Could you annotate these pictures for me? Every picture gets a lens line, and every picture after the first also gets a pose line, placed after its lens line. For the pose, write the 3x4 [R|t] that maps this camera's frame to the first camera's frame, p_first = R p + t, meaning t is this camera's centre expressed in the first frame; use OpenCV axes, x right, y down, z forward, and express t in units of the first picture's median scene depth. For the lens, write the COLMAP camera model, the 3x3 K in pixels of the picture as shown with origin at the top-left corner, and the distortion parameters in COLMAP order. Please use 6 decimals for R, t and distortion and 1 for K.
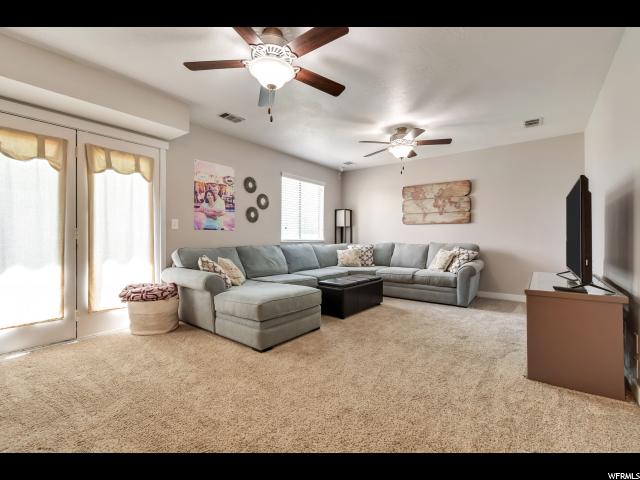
lens RADIAL K [[294.3, 0, 322.7], [0, 294.3, 237.9], [0, 0, 1]] dist [0.002983, -0.000362]
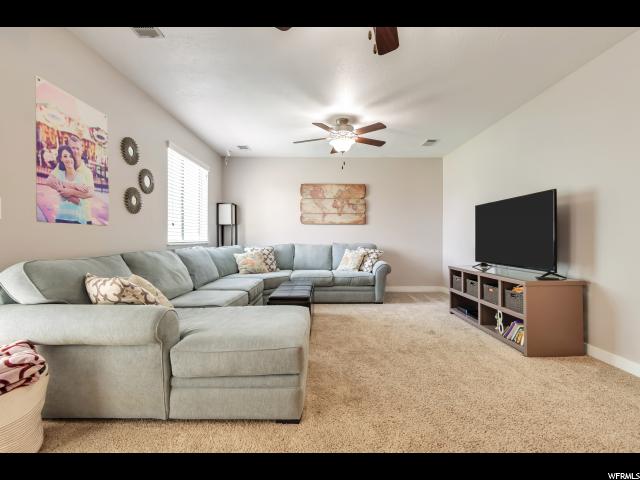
lens RADIAL K [[294.3, 0, 322.7], [0, 294.3, 237.9], [0, 0, 1]] dist [0.002983, -0.000362]
pose [[0.777232, -0.000938, 0.629214, -0.311347], [0.002899, 0.999994, -0.002091, 0.000963], [-0.629208, 0.003450, 0.777229, 0.271282]]
